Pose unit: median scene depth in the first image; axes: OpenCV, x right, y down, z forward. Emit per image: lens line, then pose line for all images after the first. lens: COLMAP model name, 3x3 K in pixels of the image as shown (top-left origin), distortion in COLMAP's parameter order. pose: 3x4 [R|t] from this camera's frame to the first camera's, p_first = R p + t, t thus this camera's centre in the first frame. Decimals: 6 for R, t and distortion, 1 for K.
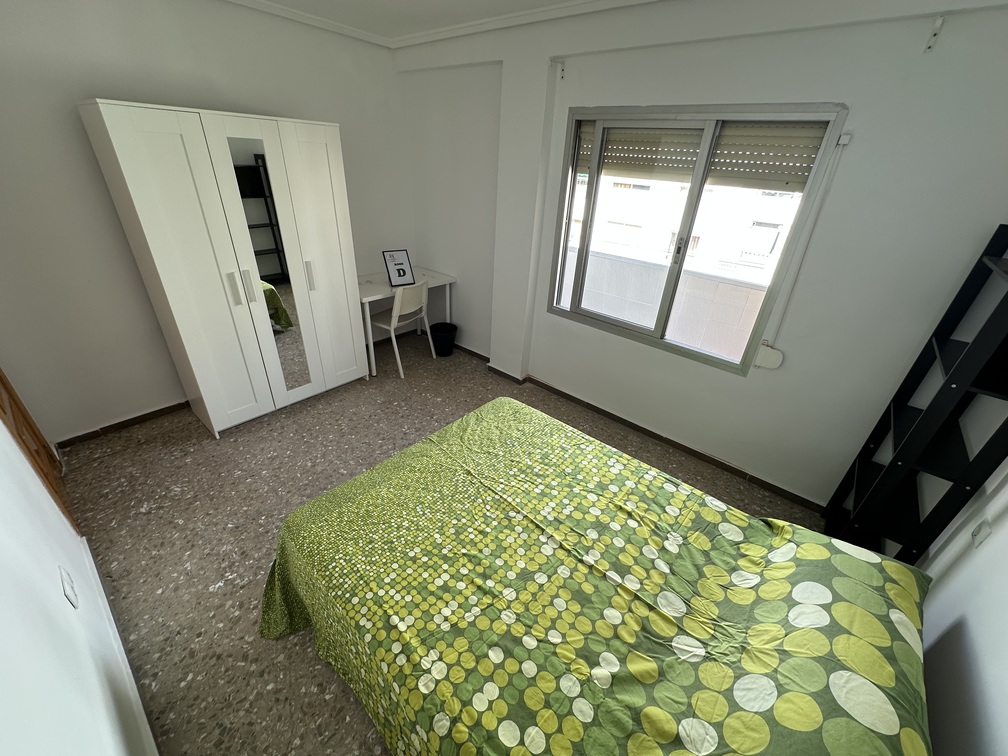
lens RADIAL K [[401.8, 0, 506.0], [0, 401.8, 379.1], [0, 0, 1]] dist [-0.001055, 0.000081]
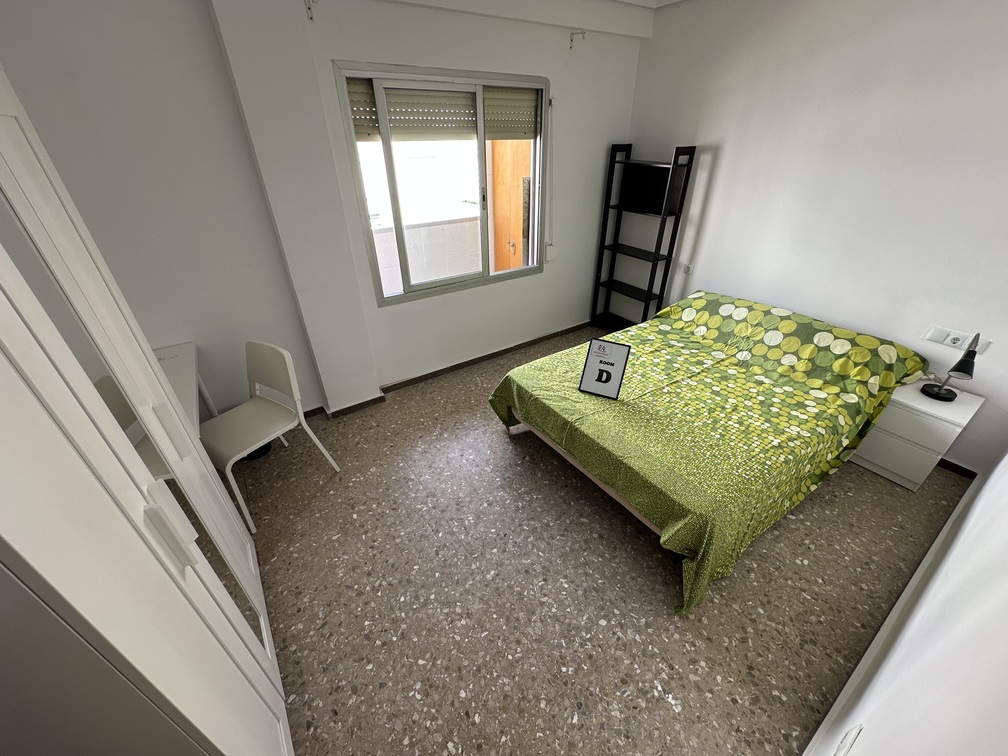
lens RADIAL K [[401.8, 0, 506.0], [0, 401.8, 379.1], [0, 0, 1]] dist [-0.001055, 0.000081]
pose [[0.256109, -0.554524, 0.791777, -1.187194], [0.487794, 0.781296, 0.389401, -0.494154], [-0.834545, 0.286495, 0.470591, 0.795144]]
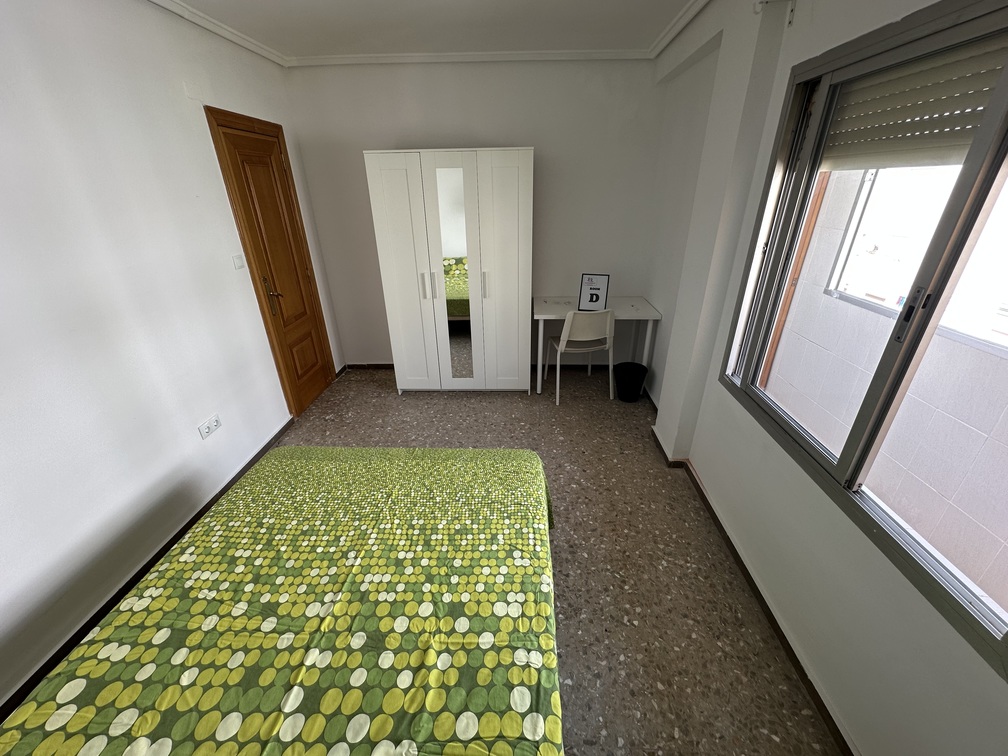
lens RADIAL K [[401.8, 0, 506.0], [0, 401.8, 379.1], [0, 0, 1]] dist [-0.001055, 0.000081]
pose [[0.611465, 0.282397, -0.739163, 0.751503], [-0.338104, 0.937821, 0.078602, -0.199613], [0.715400, 0.201852, 0.668924, 0.581219]]
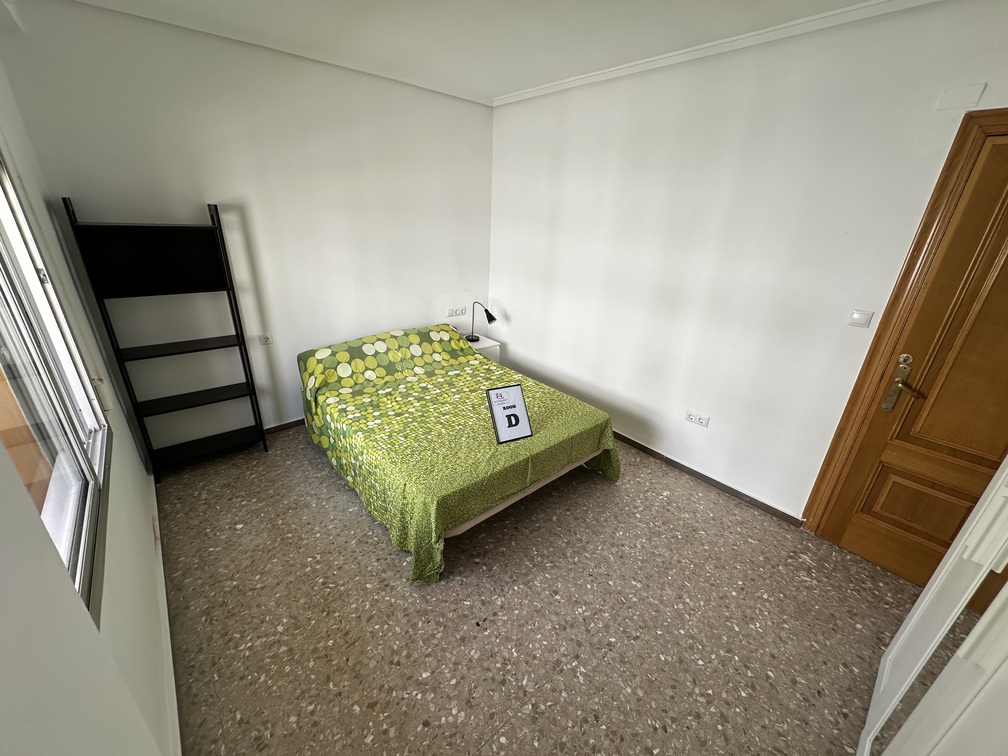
lens RADIAL K [[401.8, 0, 506.0], [0, 401.8, 379.1], [0, 0, 1]] dist [-0.001055, 0.000081]
pose [[-0.984258, -0.145118, 0.100881, -0.263159], [-0.010652, 0.618468, 0.785738, -0.967507], [-0.176417, 0.772294, -0.610277, 1.841808]]
